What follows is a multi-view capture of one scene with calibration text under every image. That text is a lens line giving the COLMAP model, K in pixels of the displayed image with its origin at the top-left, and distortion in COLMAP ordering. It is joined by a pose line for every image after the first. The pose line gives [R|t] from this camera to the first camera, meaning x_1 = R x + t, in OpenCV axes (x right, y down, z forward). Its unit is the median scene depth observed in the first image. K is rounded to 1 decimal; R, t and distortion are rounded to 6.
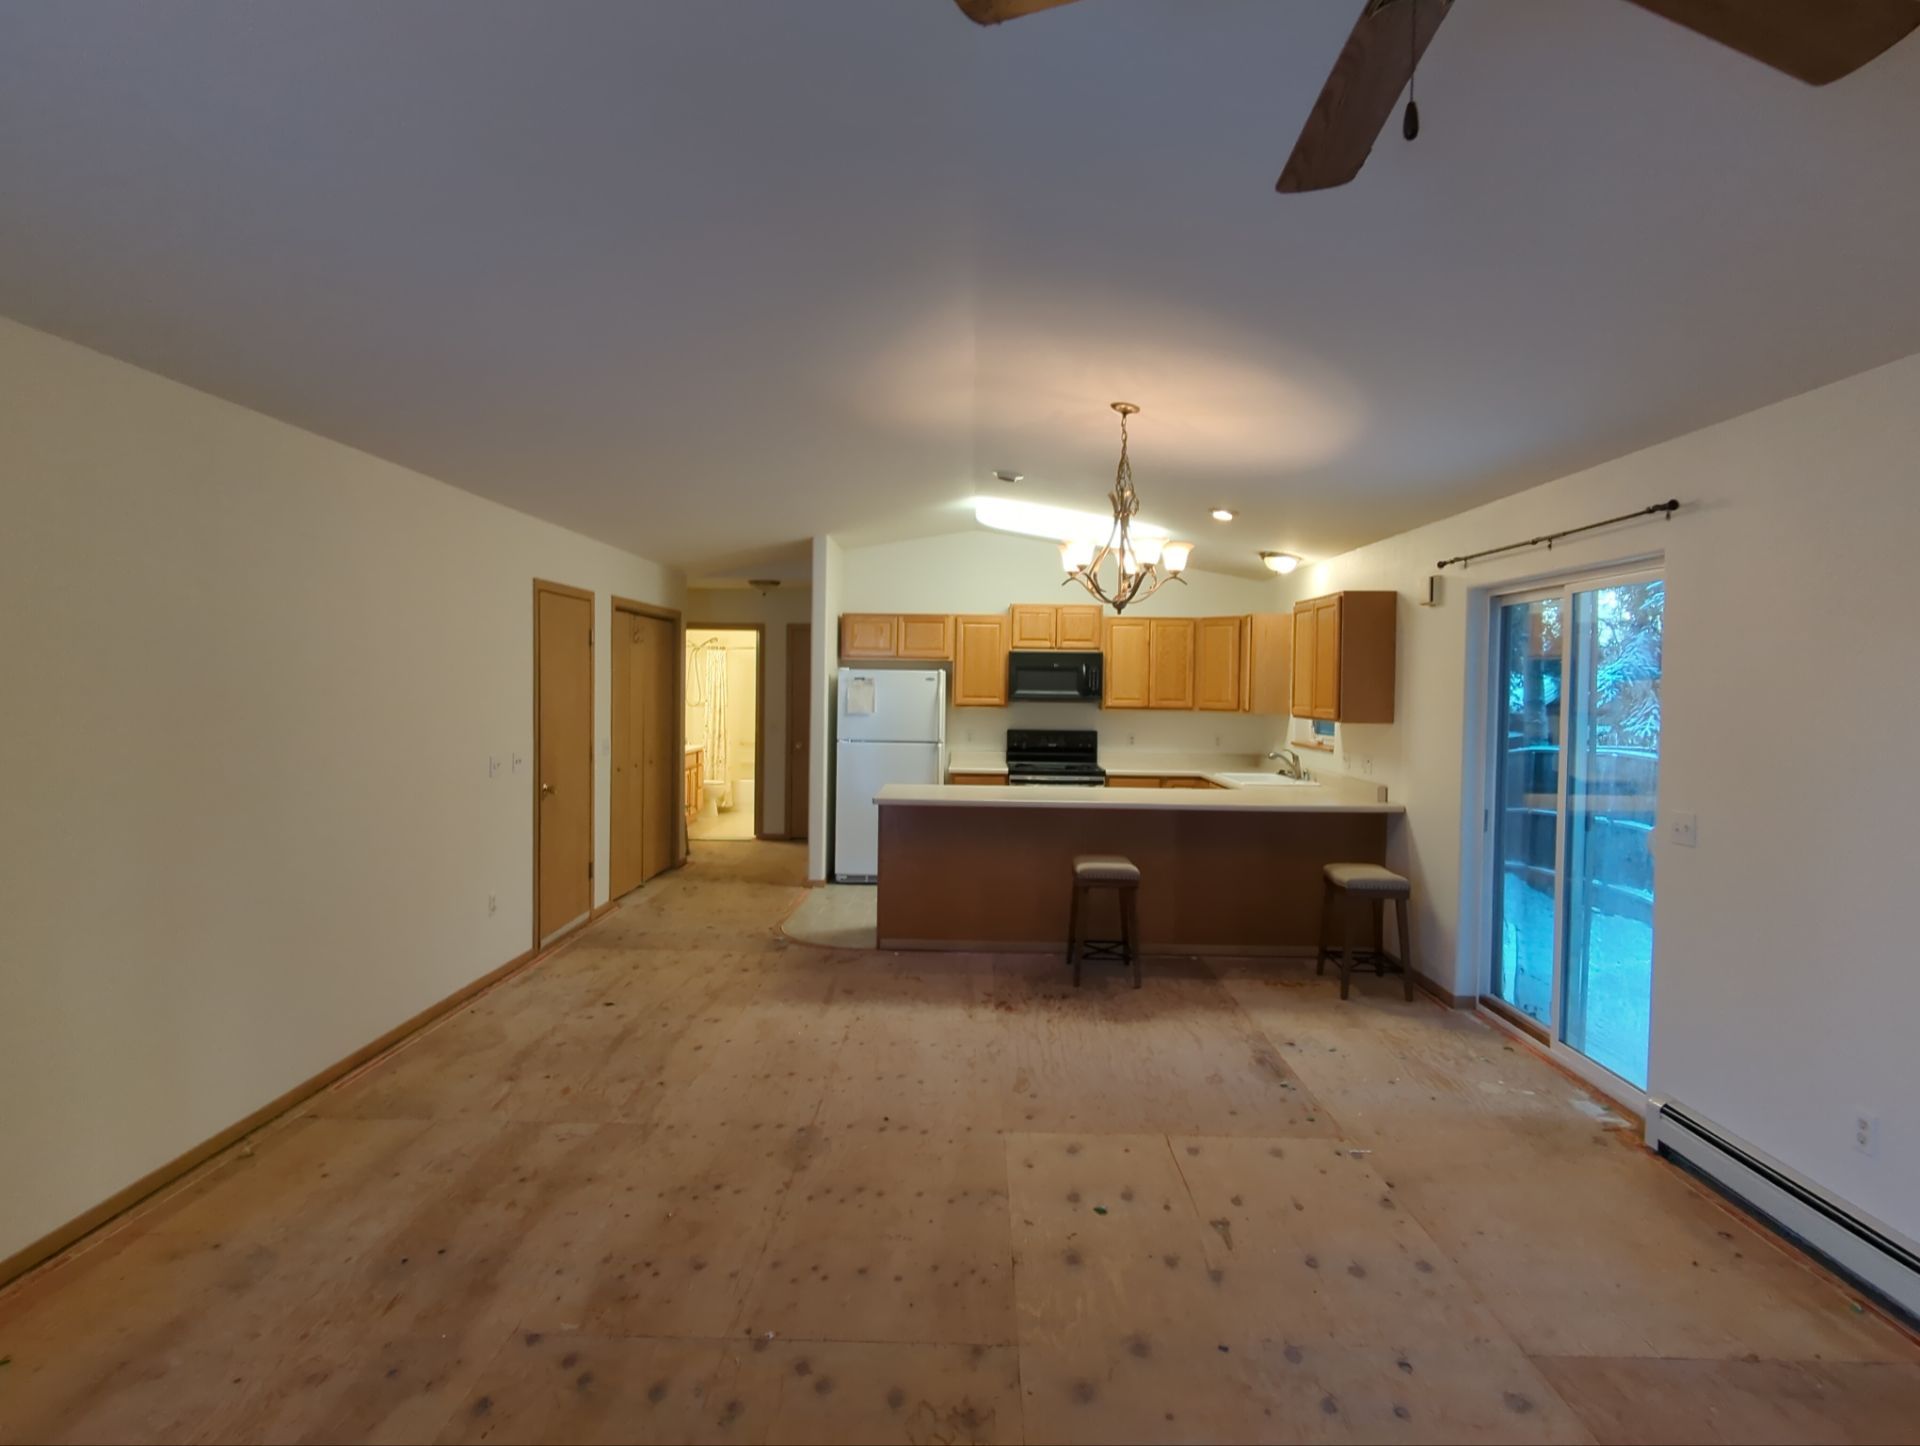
lens RADIAL K [[1303.1, 0, 960.0], [0, 1303.1, 723.0], [0, 0, 1]] dist [-0.001834, -0.001002]
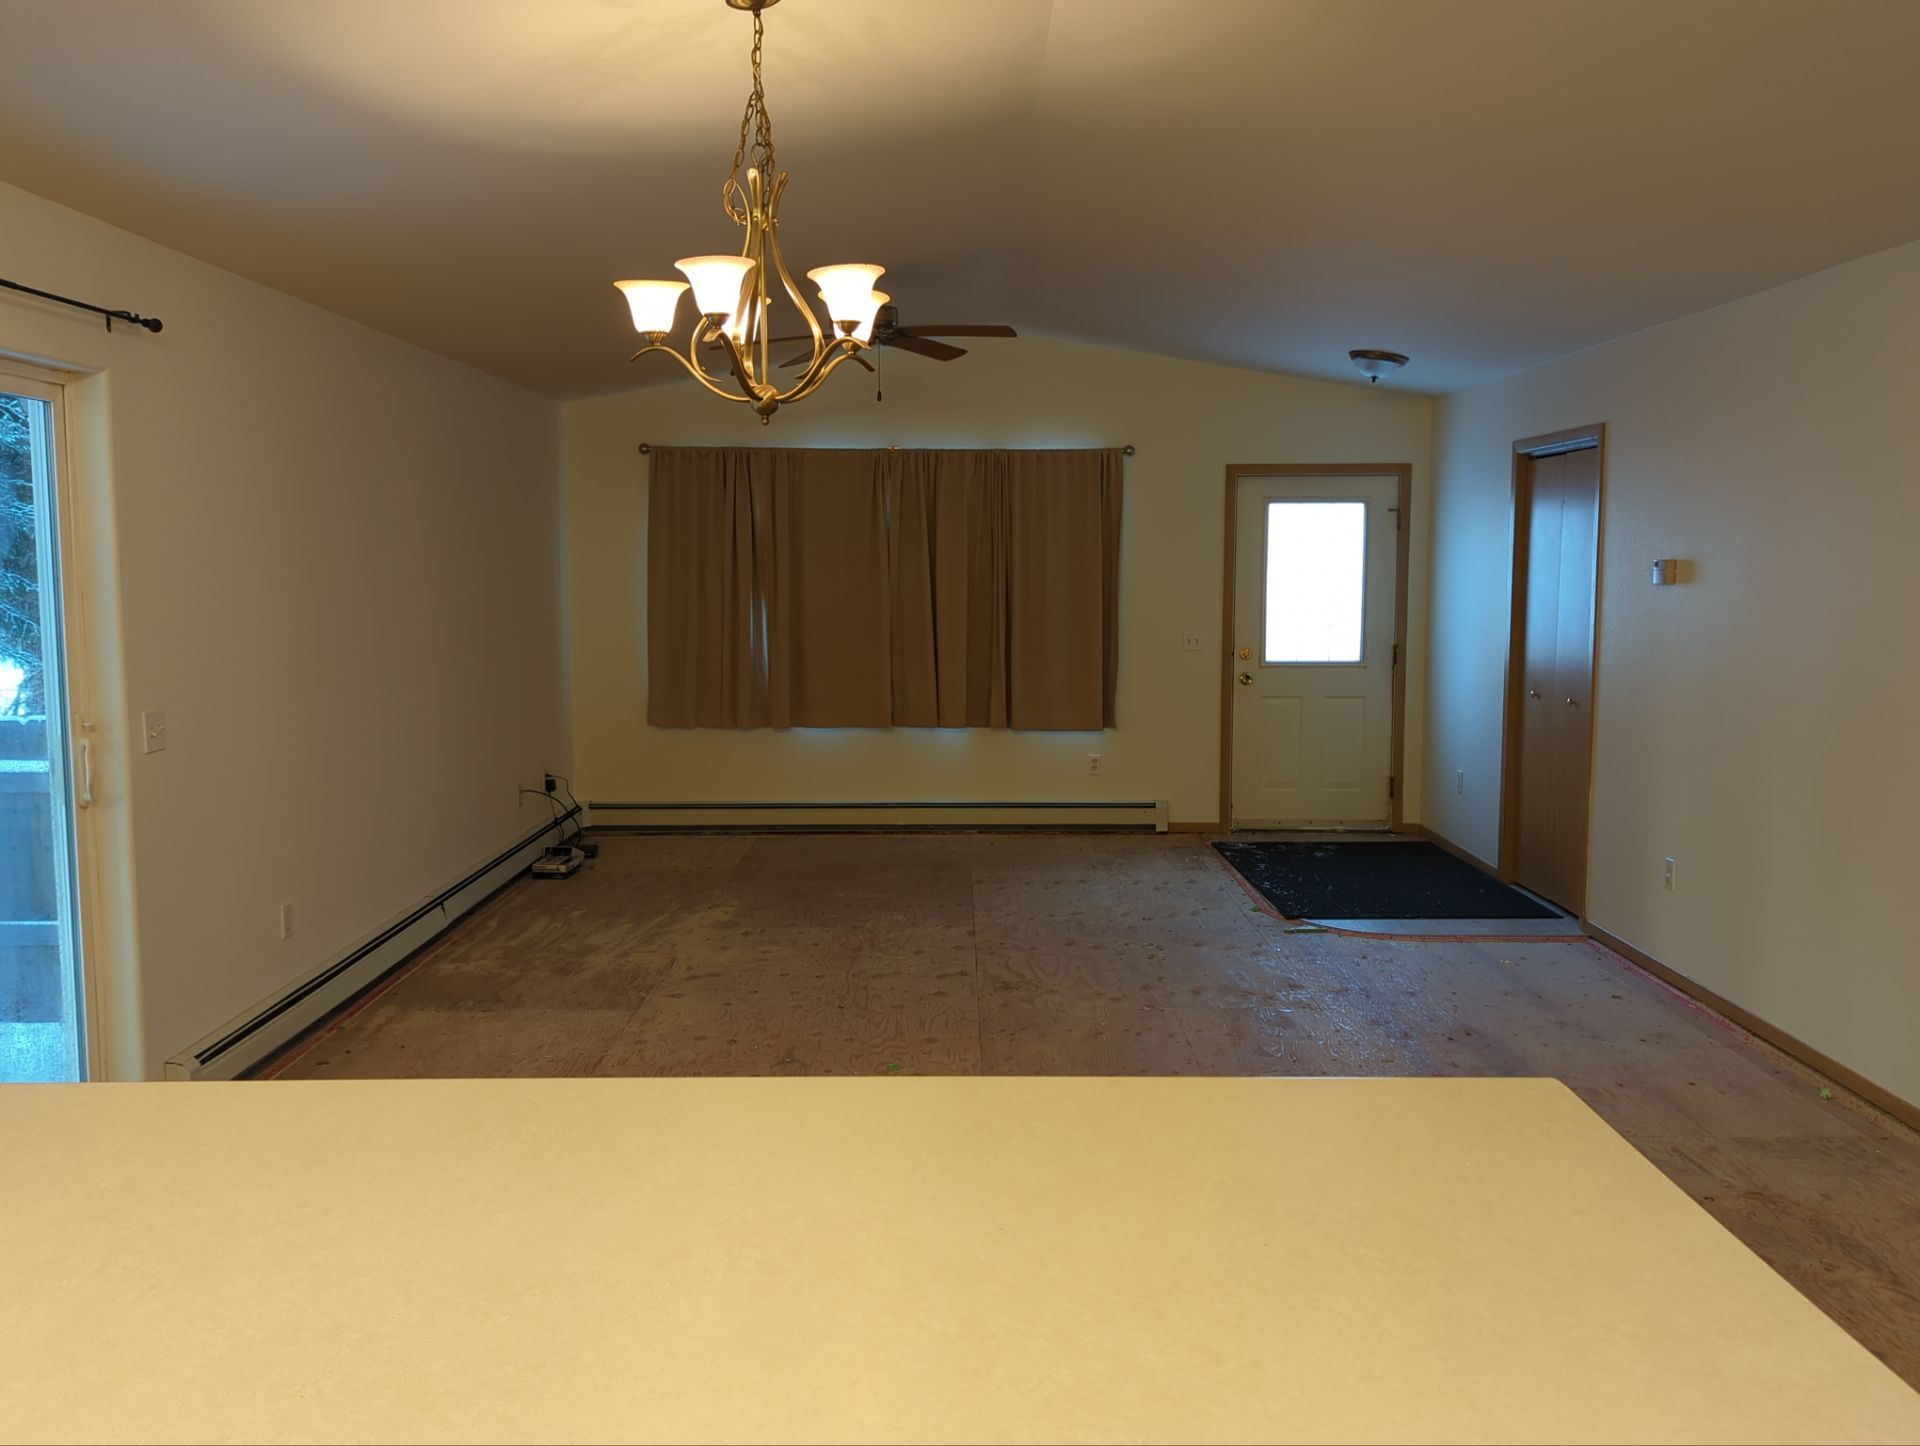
lens RADIAL K [[1621.0, 0, 960.0], [0, 1621.0, 723.0], [0, 0, 1]] dist [0.107530, 0.000843]
pose [[-0.999869, -0.012250, -0.010582, 0.068055], [-0.013519, 0.991462, 0.129695, -0.067161], [0.008903, 0.129822, -0.991497, 2.127110]]
